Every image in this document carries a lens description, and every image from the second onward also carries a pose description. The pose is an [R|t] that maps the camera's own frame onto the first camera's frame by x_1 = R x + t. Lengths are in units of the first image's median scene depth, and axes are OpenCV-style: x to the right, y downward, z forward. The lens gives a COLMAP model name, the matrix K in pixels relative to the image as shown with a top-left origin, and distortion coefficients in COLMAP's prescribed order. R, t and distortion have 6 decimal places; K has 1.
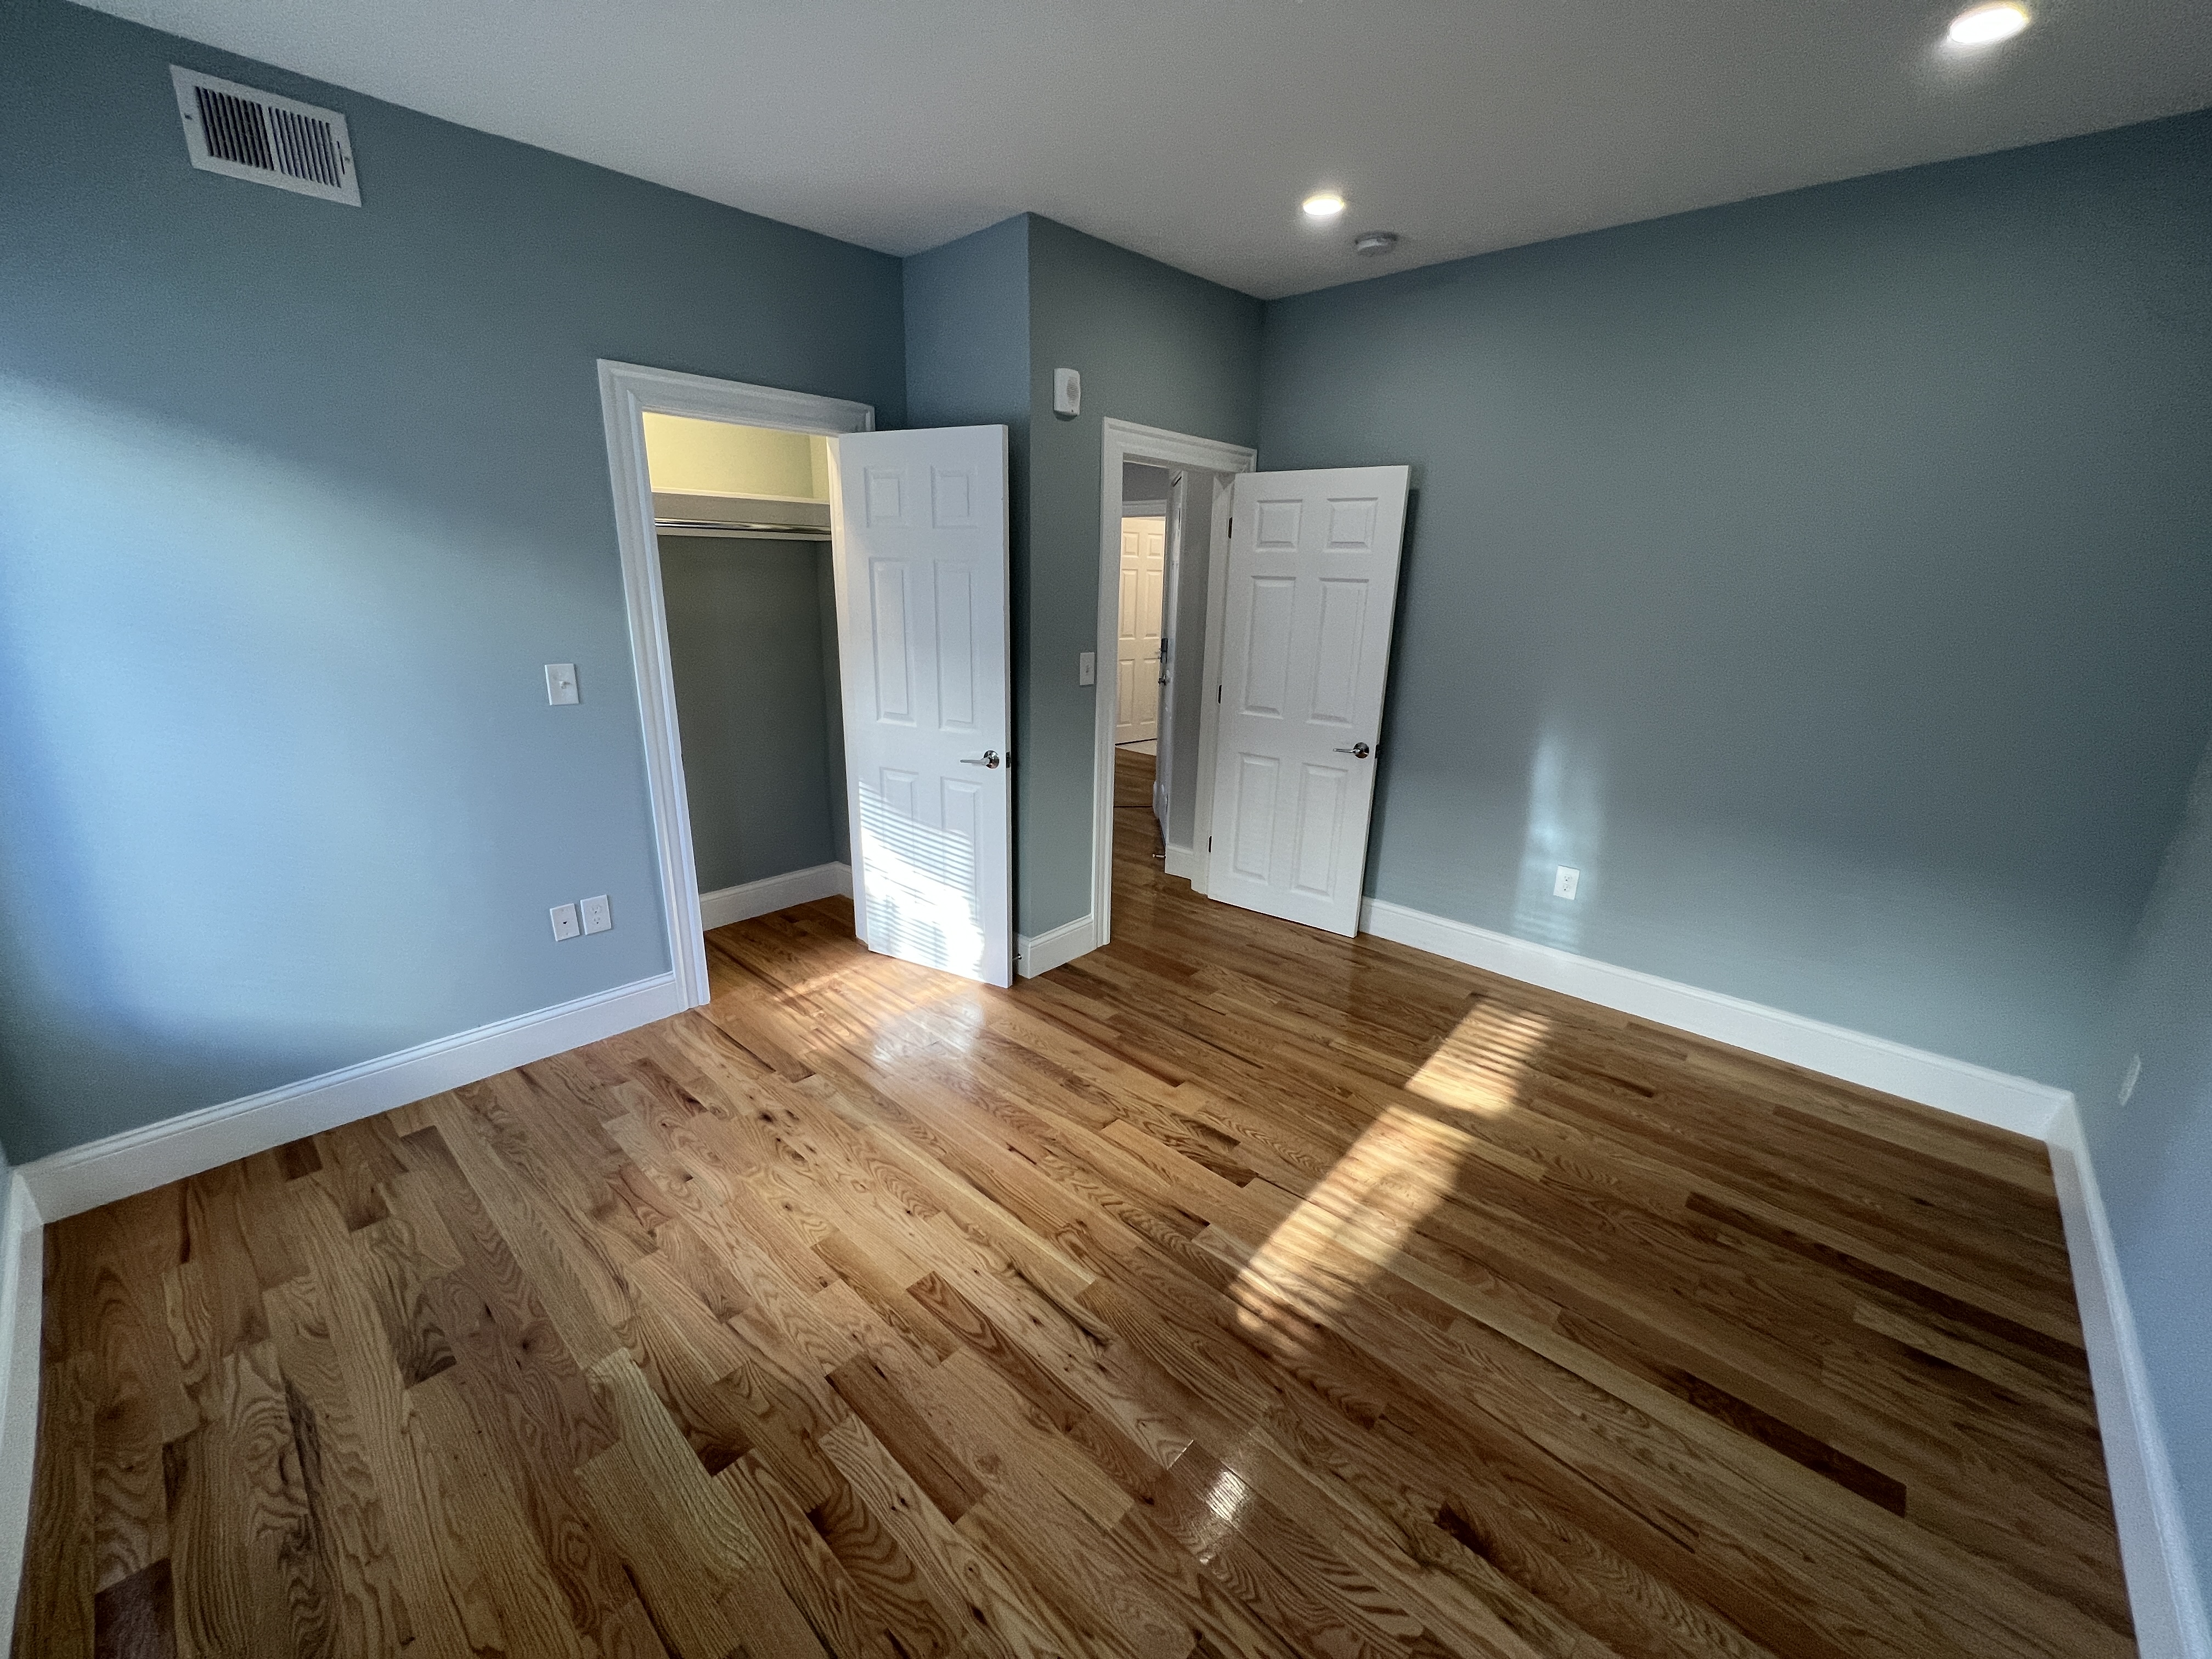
lens RADIAL K [[884.4, 0, 1104.1], [0, 884.4, 824.2], [0, 0, 1]] dist [-0.002696, 0.000639]
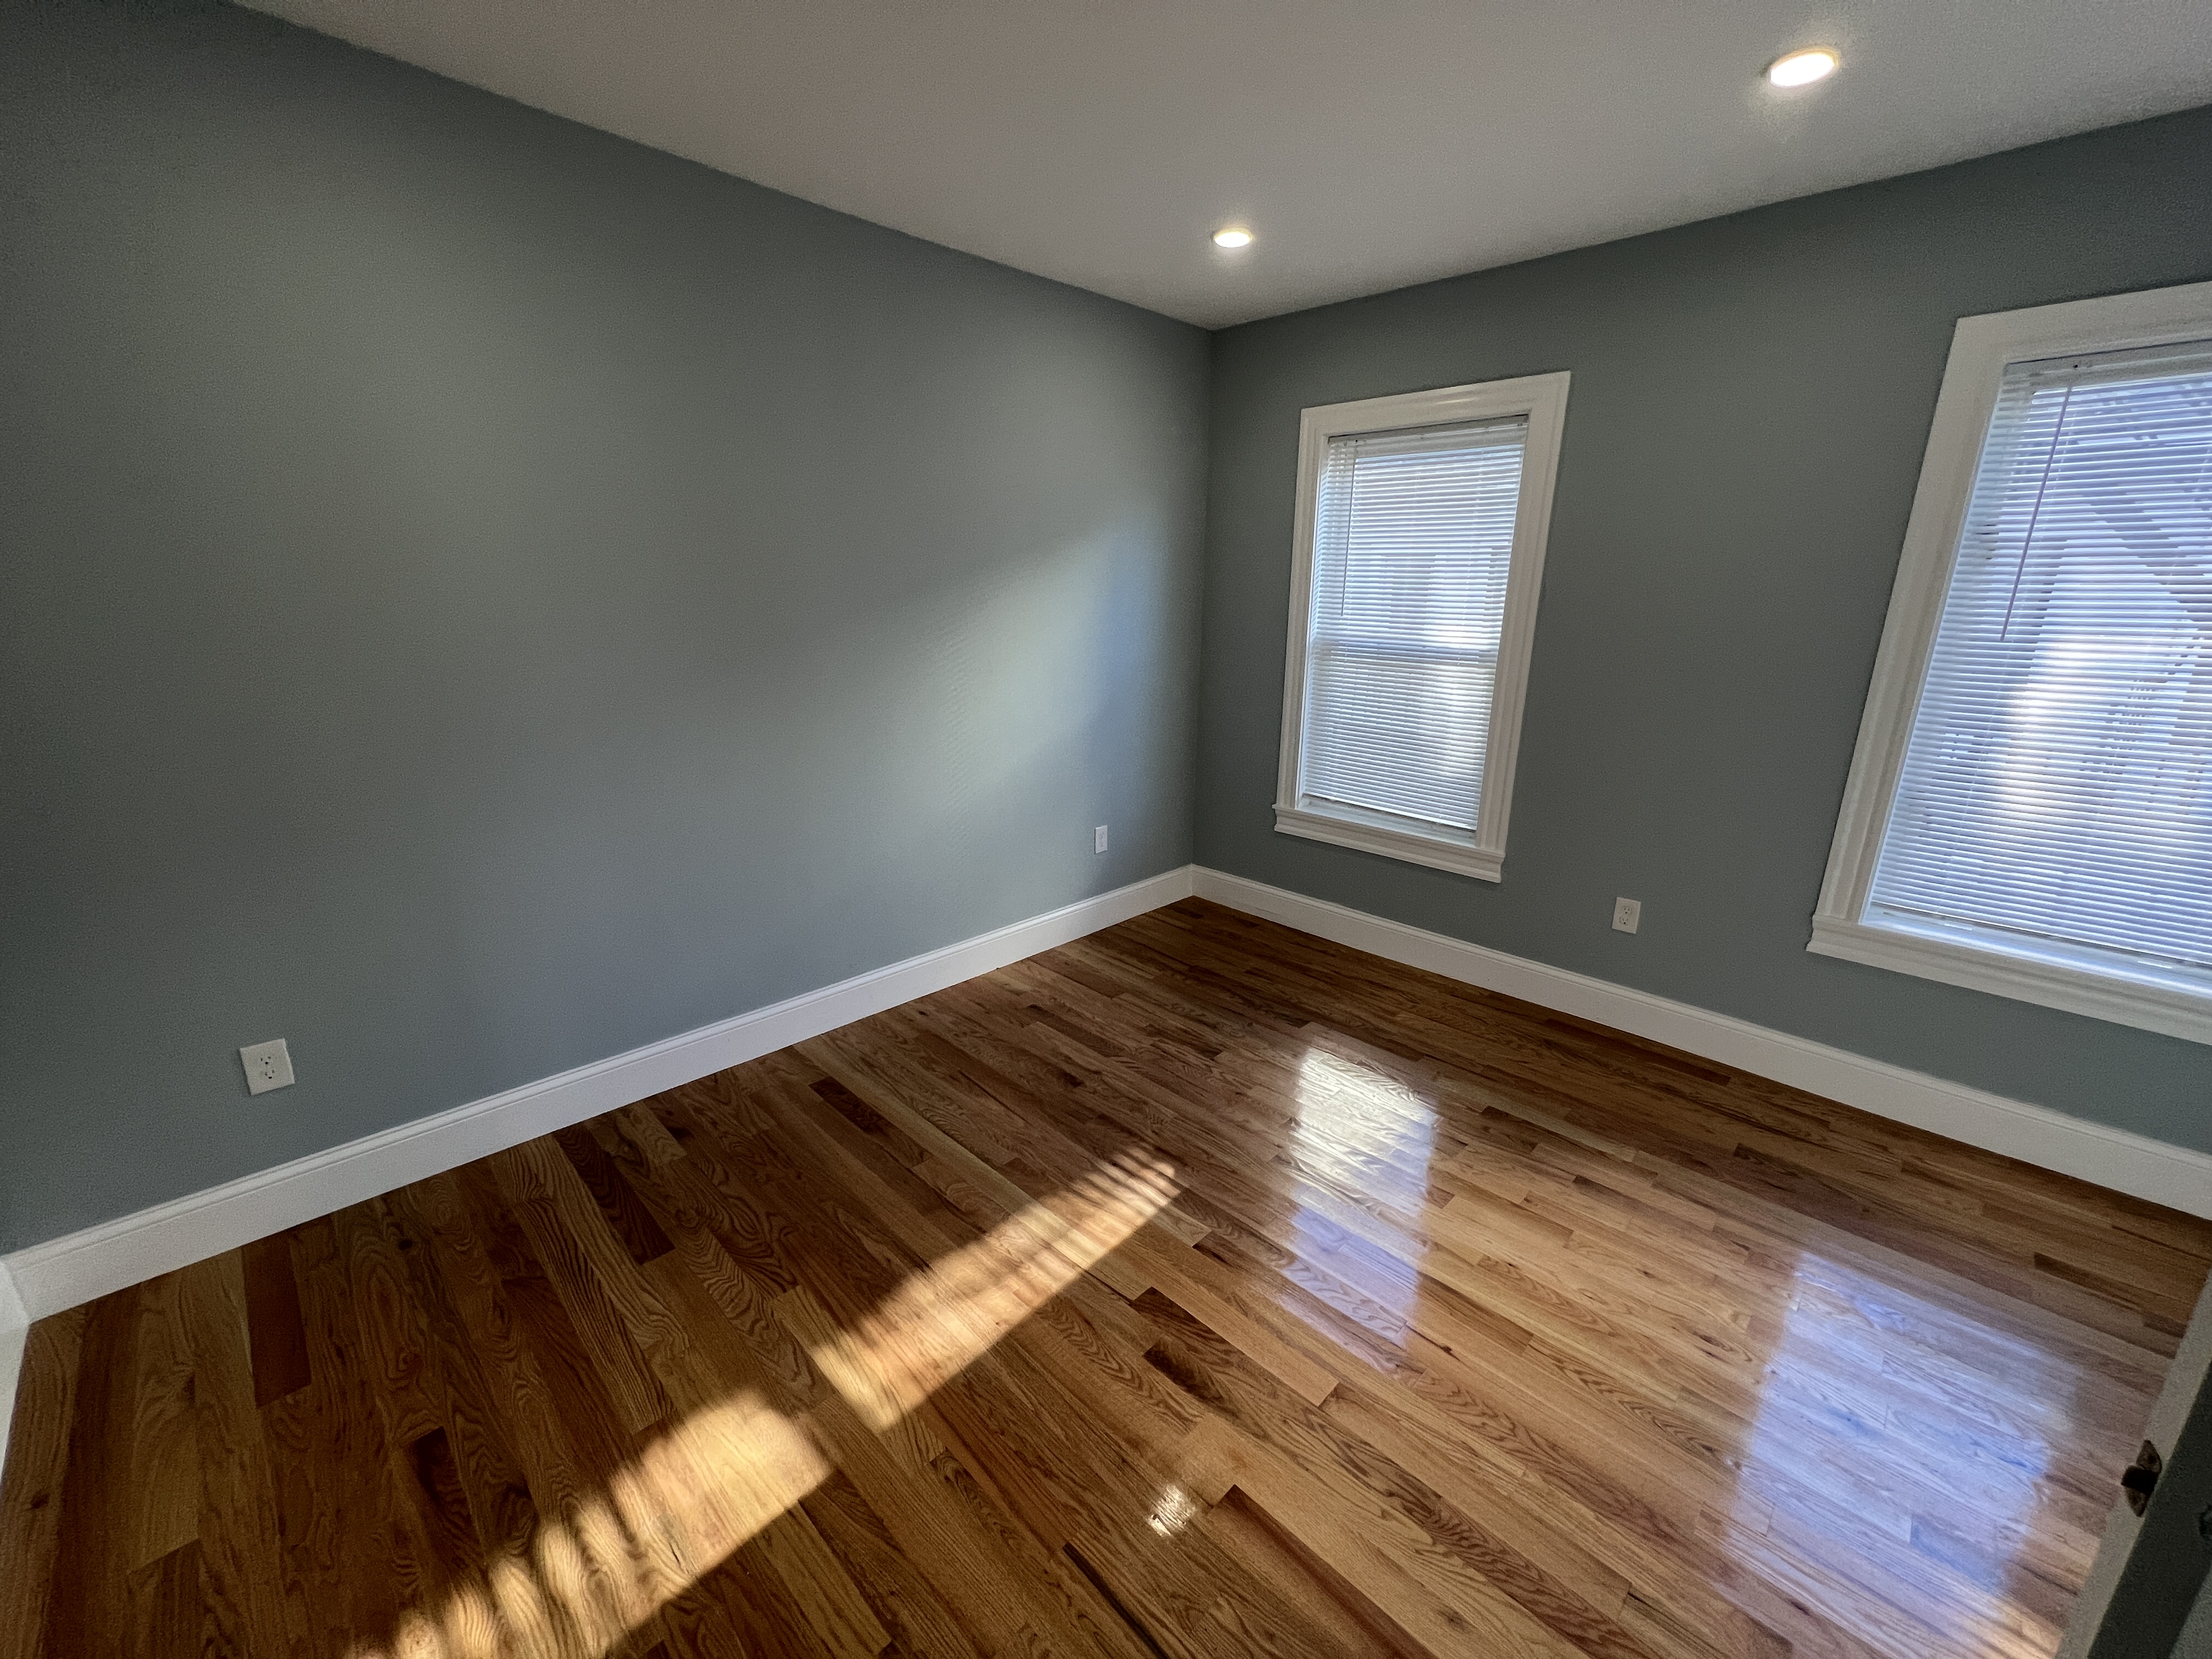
lens RADIAL K [[884.4, 0, 1103.1], [0, 884.4, 823.7], [0, 0, 1]] dist [-0.002696, 0.000639]
pose [[-0.998714, -0.041783, 0.028706, 0.199246], [-0.020699, 0.853017, 0.521472, -0.431968], [-0.046276, 0.520207, -0.852785, 1.518254]]
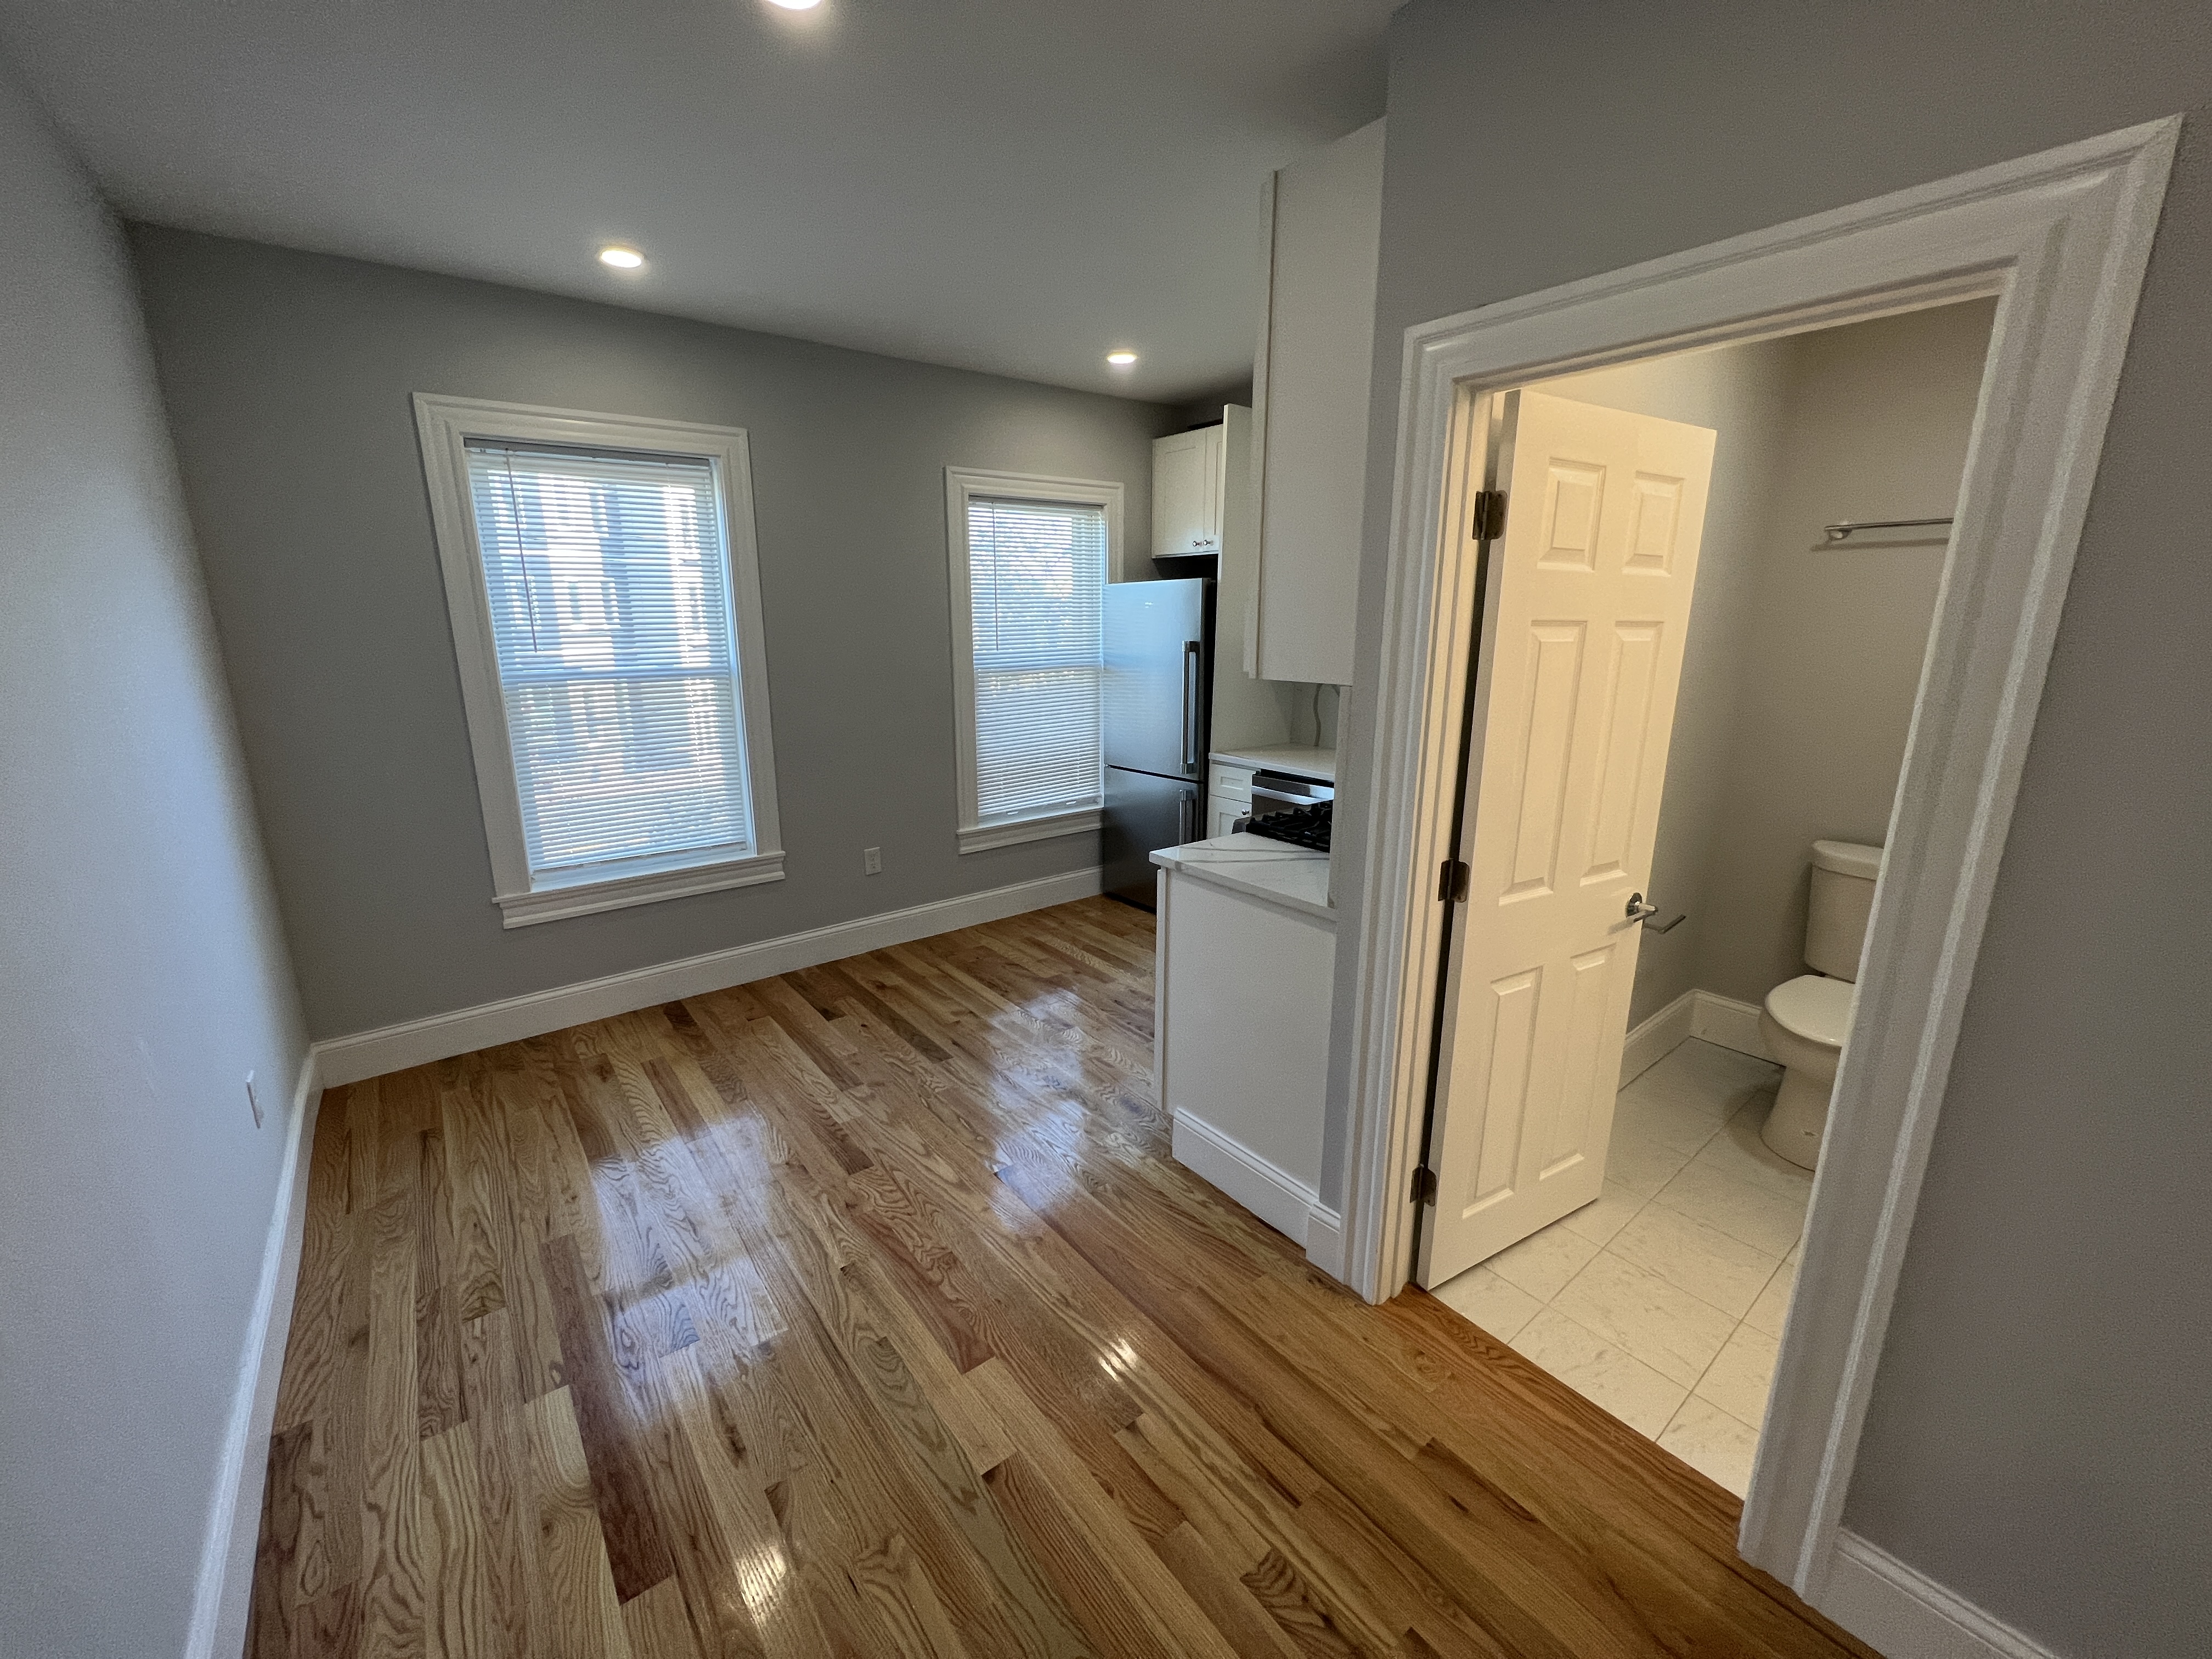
lens RADIAL K [[884.4, 0, 1101.8], [0, 884.4, 829.0], [0, 0, 1]] dist [-0.002696, 0.000639]
pose [[-0.141380, 0.203761, -0.968758, 1.094526], [-0.276574, 0.931491, 0.236286, -0.237369], [0.950536, 0.301340, -0.075339, 0.946743]]
